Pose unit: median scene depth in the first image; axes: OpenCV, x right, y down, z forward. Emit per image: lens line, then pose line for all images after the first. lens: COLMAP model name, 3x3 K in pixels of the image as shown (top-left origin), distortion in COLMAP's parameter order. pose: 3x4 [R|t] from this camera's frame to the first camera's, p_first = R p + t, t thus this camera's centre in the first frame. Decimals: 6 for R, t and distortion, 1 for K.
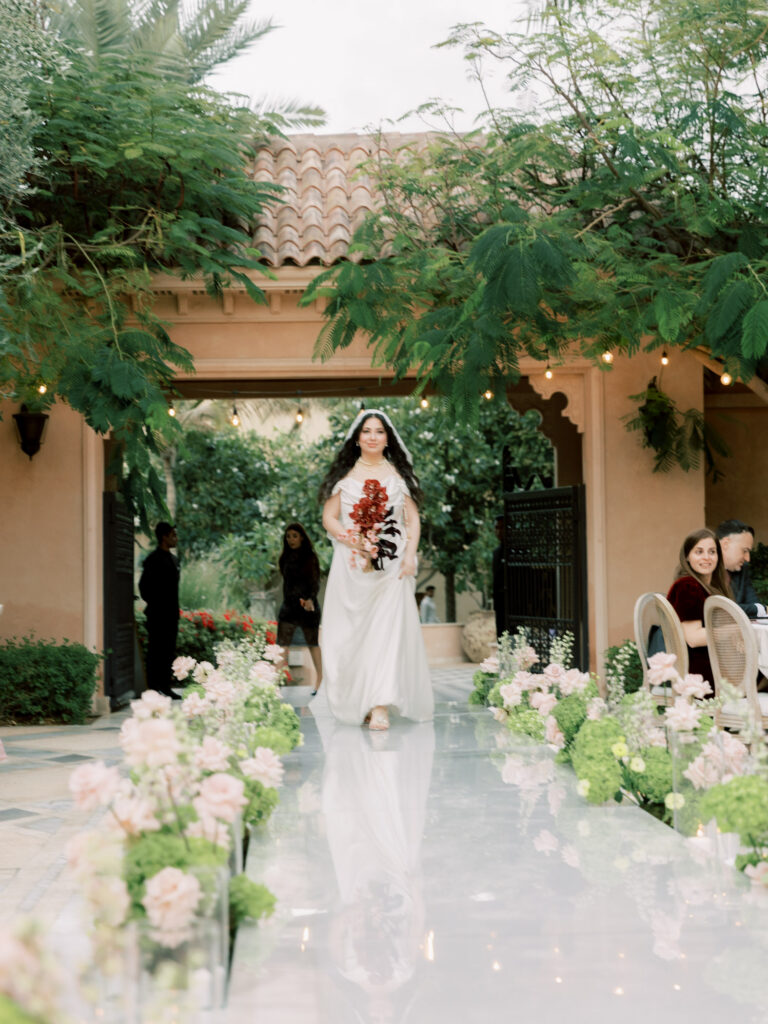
lens RADIAL K [[2248.7, 0, 386.0], [0, 2248.7, 554.2], [0, 0, 1]] dist [0.026363, -0.563734]
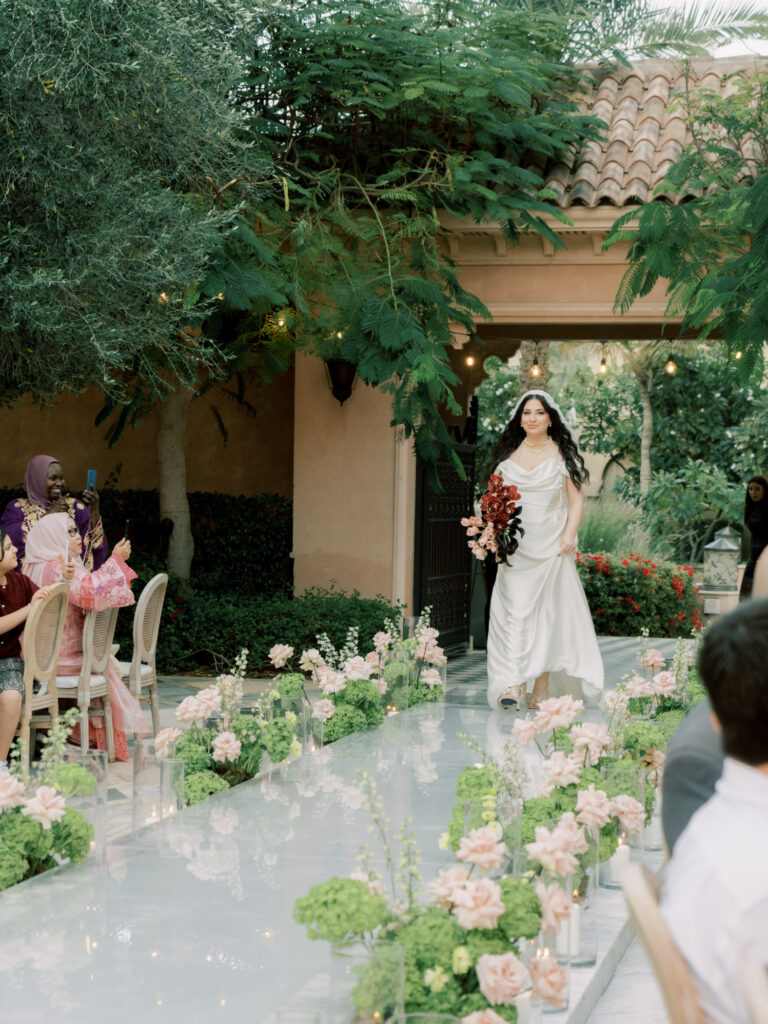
lens RADIAL K [[2342.2, 0, 384.0], [0, 2342.2, 512.0], [0, 0, 1]] dist [0.016757, 0.900797]
pose [[0.961952, 0.034231, -0.271066, 0.136742], [-0.027731, 0.999230, 0.027773, -0.024636], [0.271808, -0.019199, 0.962160, 0.028665]]
